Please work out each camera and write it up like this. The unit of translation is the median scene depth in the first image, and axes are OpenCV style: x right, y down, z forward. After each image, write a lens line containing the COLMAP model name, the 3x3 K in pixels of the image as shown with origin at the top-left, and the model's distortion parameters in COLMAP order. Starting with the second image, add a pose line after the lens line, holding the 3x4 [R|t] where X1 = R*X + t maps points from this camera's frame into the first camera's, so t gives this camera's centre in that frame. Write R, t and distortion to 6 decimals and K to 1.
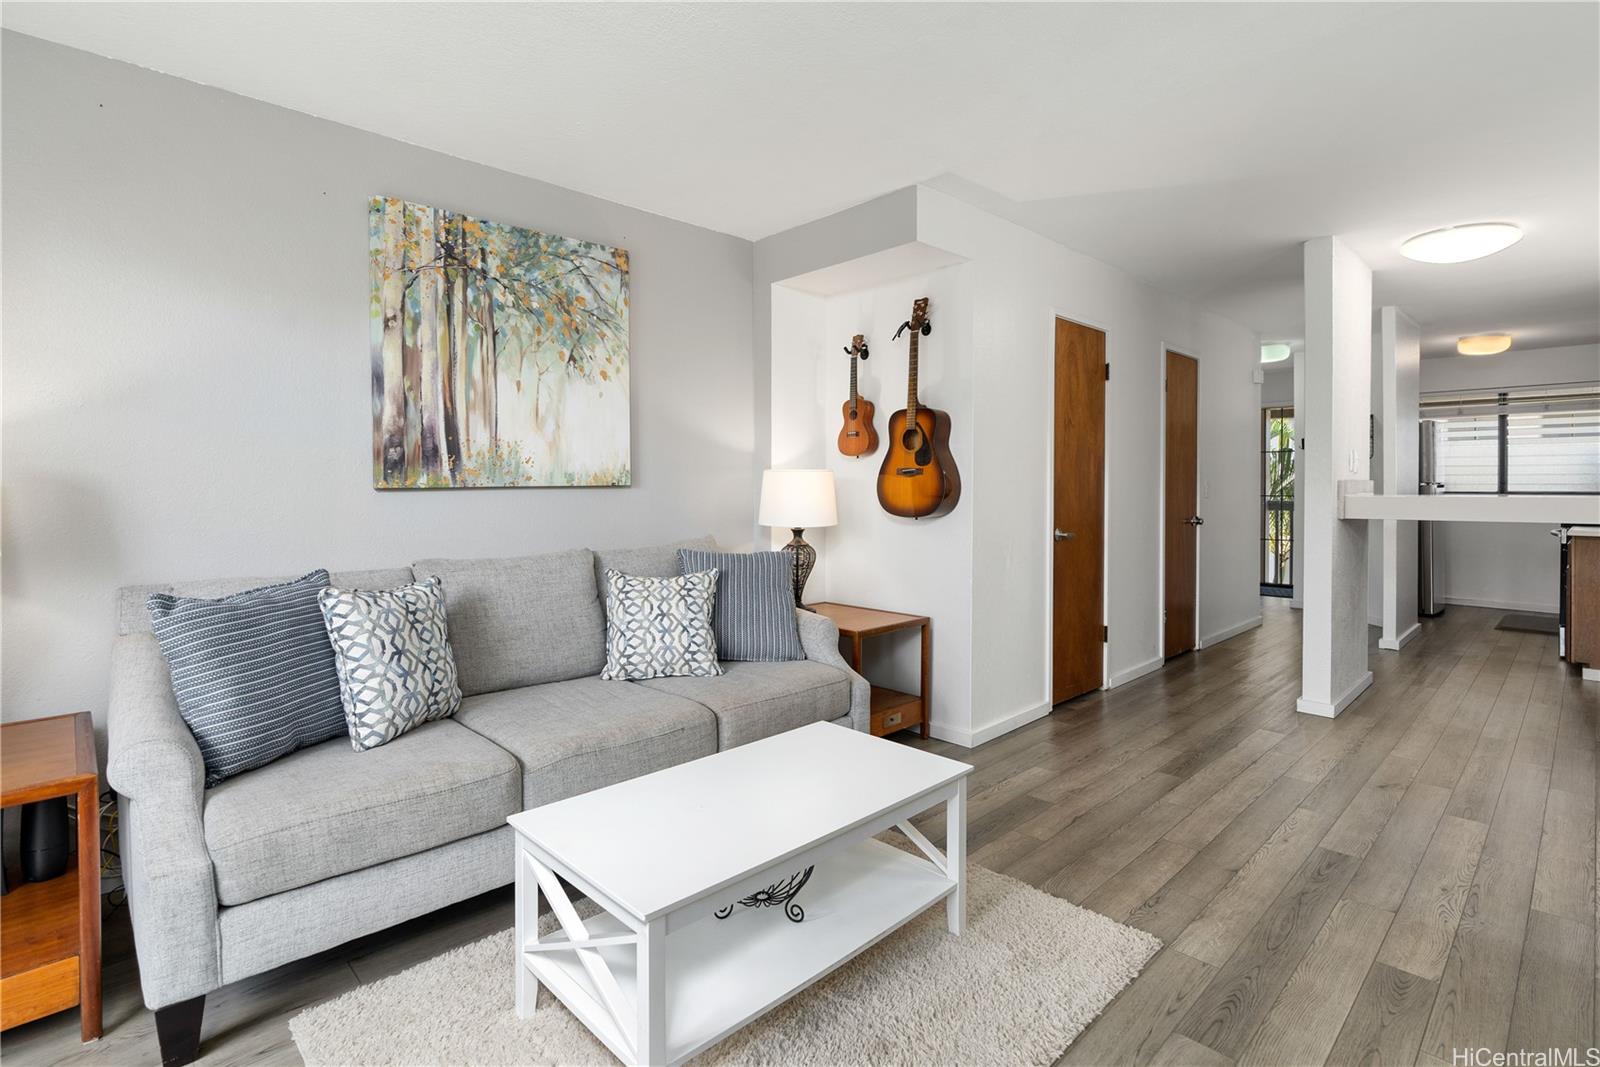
lens RADIAL K [[771.2, 0, 797.1], [0, 771.2, 485.9], [0, 0, 1]] dist [-0.002435, 0.000349]
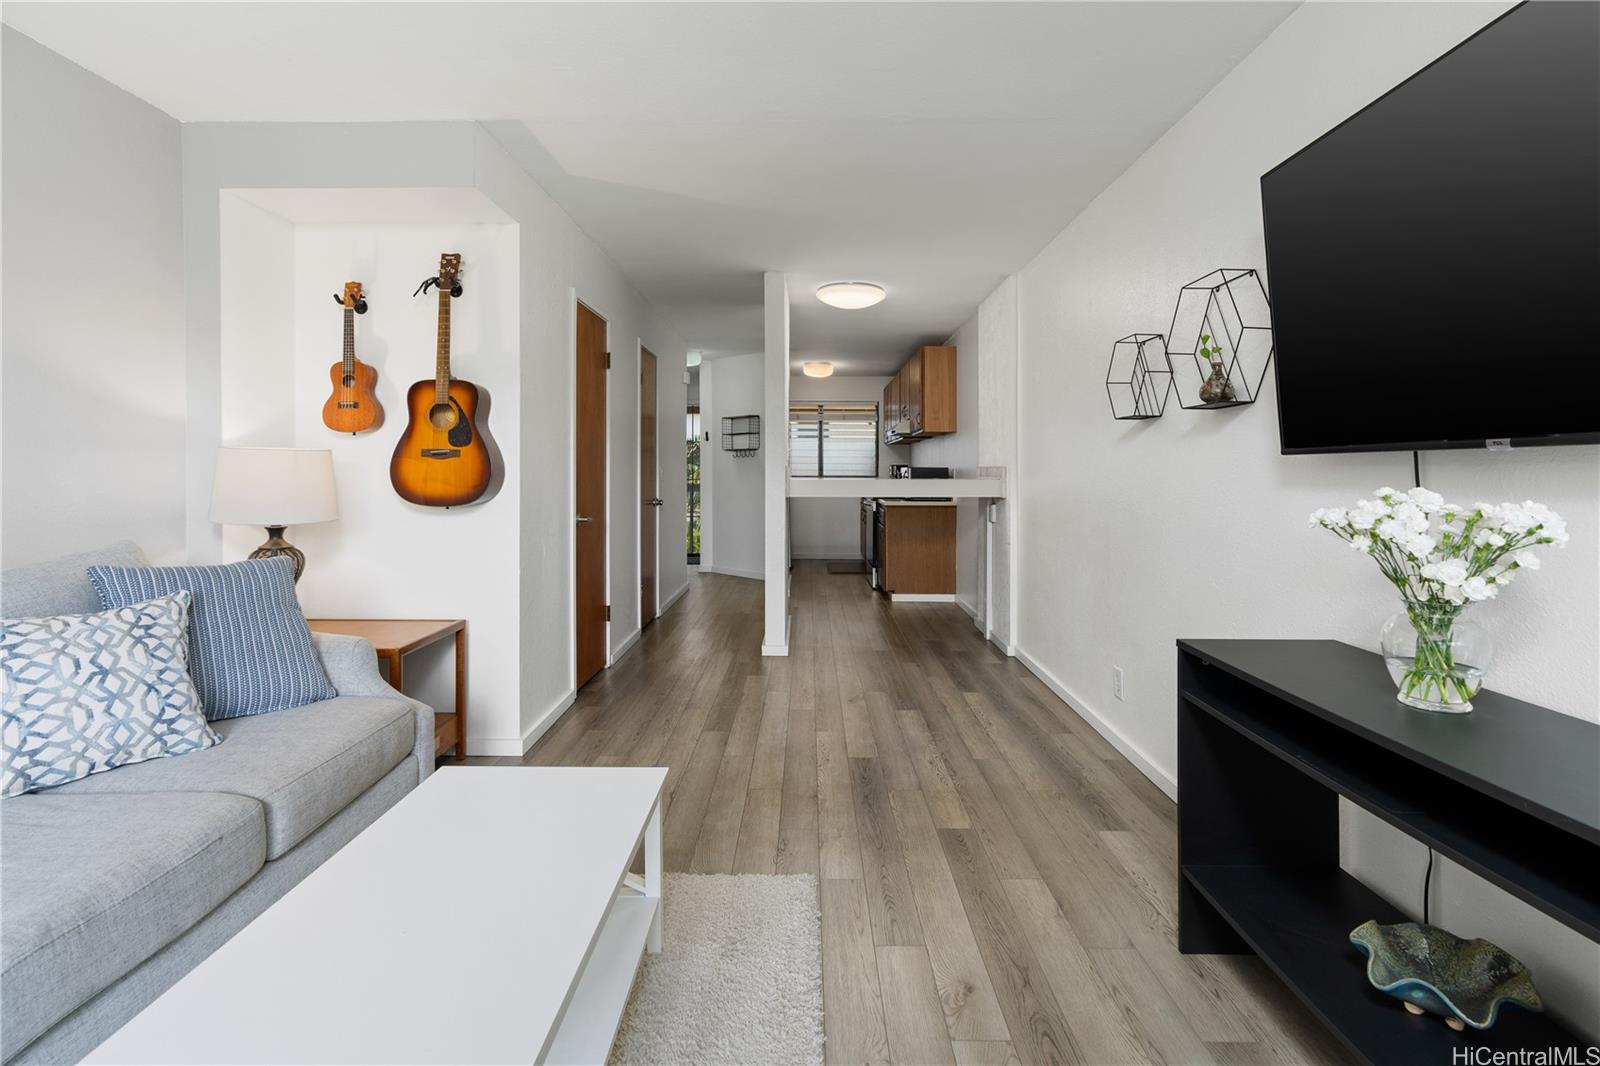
lens RADIAL K [[754.7, 0, 776.3], [0, 754.7, 473.8], [0, 0, 1]] dist [-0.001491, 0.000900]
pose [[0.702225, 0.000086, 0.711955, -0.219476], [-0.002865, 0.999992, 0.002705, 0.001372], [-0.711950, -0.003939, 0.702220, 0.169722]]
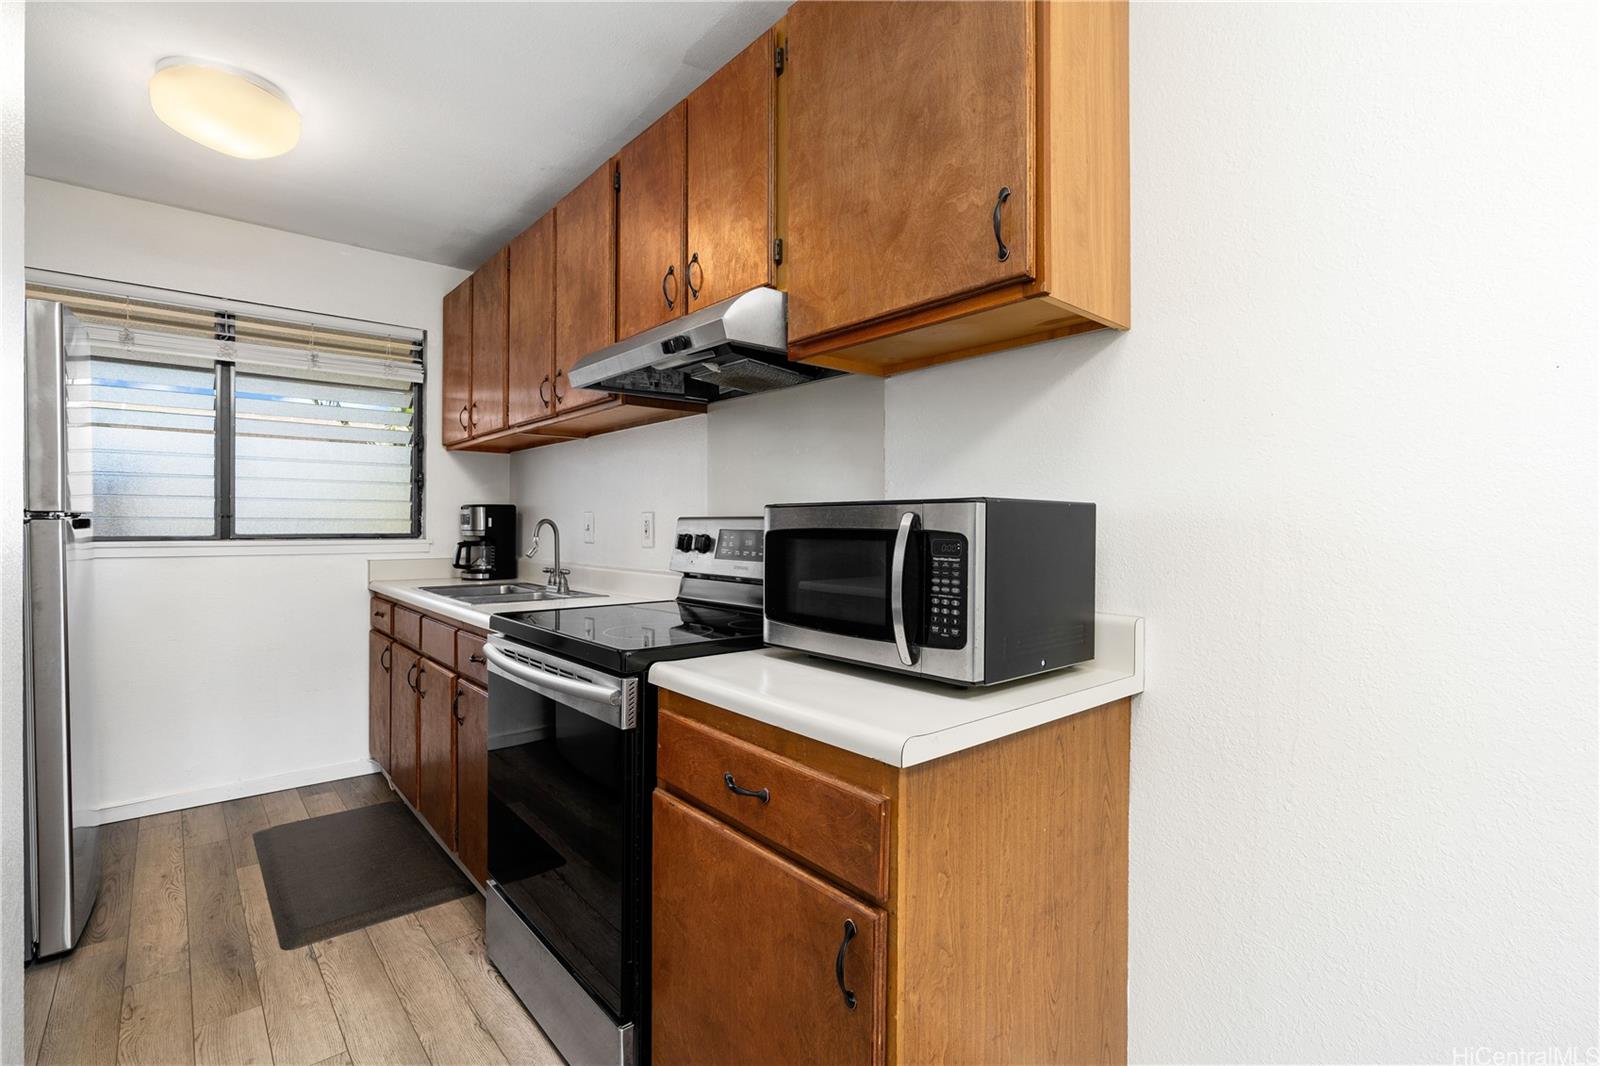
lens RADIAL K [[724.5, 0, 800.0], [0, 724.5, 533.0], [0, 0, 1]] dist [-0.011088, -0.000103]
pose [[0.048887, -0.008433, 0.998769, 0.945365], [-0.002092, 0.999961, 0.008545, 0.003228], [-0.998802, -0.002507, 0.048867, 1.185988]]
